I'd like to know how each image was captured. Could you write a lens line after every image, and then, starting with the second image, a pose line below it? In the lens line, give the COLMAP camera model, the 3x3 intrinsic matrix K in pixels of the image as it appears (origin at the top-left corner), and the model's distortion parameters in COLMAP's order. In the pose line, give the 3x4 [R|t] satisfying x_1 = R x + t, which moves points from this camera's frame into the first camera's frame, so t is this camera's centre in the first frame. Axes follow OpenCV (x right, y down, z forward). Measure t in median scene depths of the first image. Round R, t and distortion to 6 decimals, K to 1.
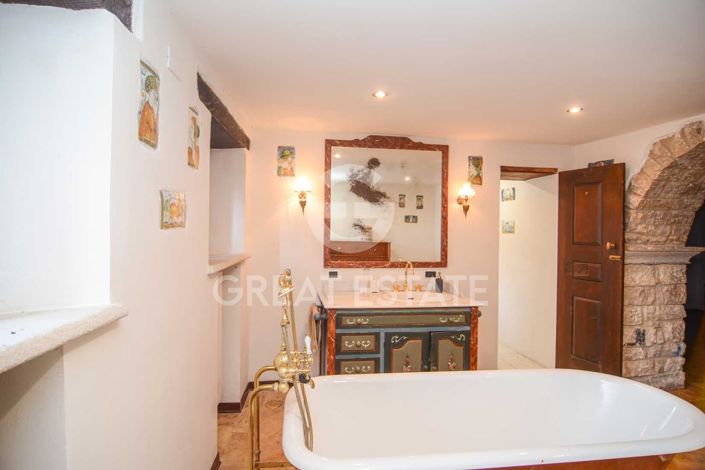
lens RADIAL K [[378.6, 0, 347.9], [0, 378.6, 225.8], [0, 0, 1]] dist [-0.004595, -0.012862]
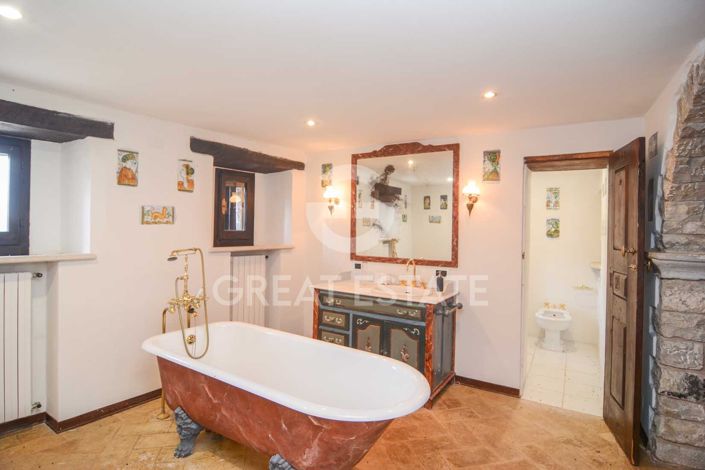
lens RADIAL K [[378.6, 0, 347.9], [0, 378.6, 225.8], [0, 0, 1]] dist [-0.004595, -0.012862]
pose [[0.752630, -0.002004, -0.658440, 0.746177], [-0.005184, 0.999946, -0.008968, 0.012340], [0.658423, 0.010163, 0.752579, 0.077698]]
